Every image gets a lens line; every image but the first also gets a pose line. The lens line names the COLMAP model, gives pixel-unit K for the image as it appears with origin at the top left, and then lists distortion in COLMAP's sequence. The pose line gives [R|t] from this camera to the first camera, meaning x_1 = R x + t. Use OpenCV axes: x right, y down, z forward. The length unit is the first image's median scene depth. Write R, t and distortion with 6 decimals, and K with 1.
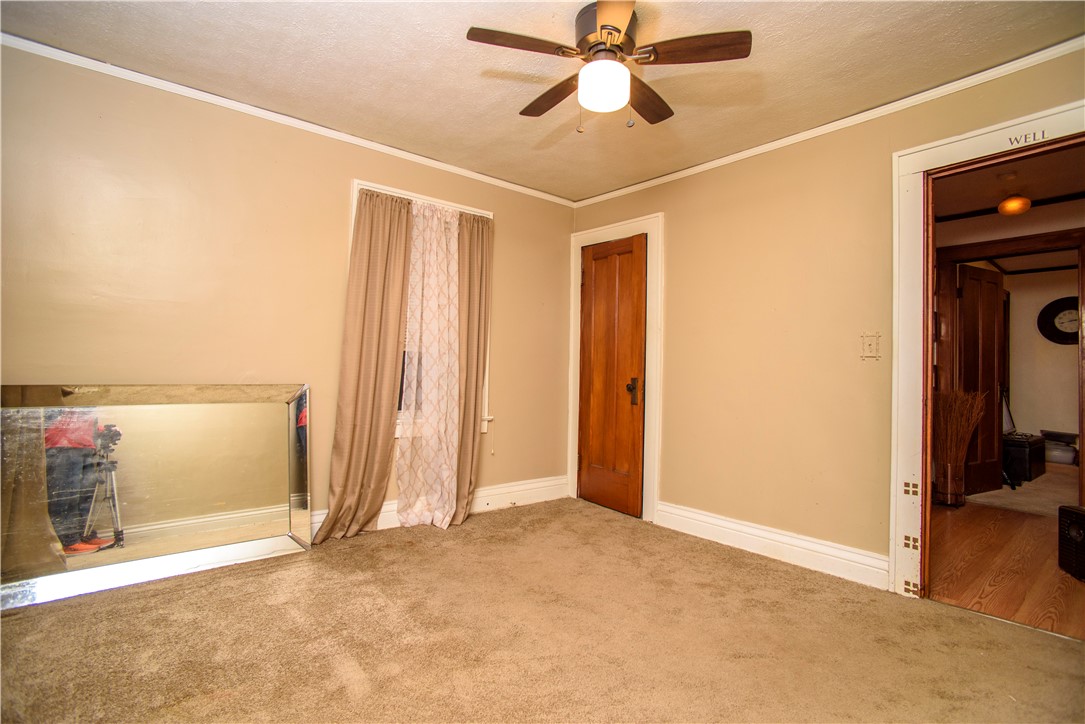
lens RADIAL K [[536.6, 0, 542.5], [0, 536.6, 362.0], [0, 0, 1]] dist [-0.000630, 0.000114]
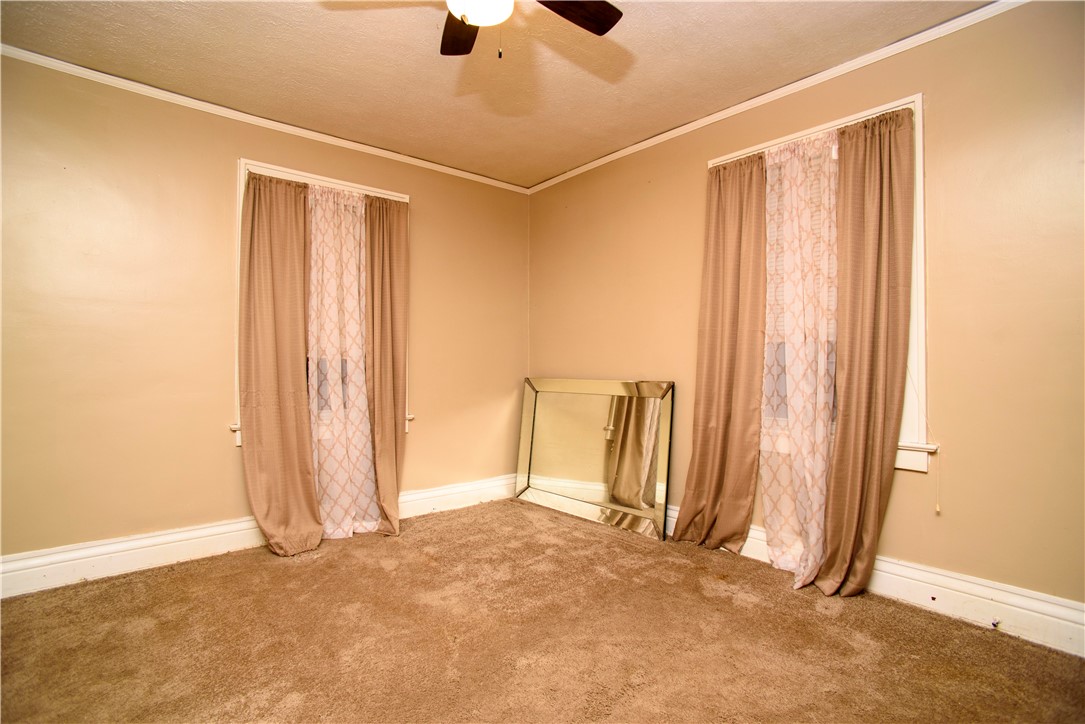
lens RADIAL K [[536.6, 0, 542.5], [0, 536.6, 362.0], [0, 0, 1]] dist [-0.000630, 0.000114]
pose [[0.026962, -0.025819, -0.999303, 0.528040], [0.013959, 0.999579, -0.025450, 0.023501], [0.999539, -0.013263, 0.027311, 0.644084]]
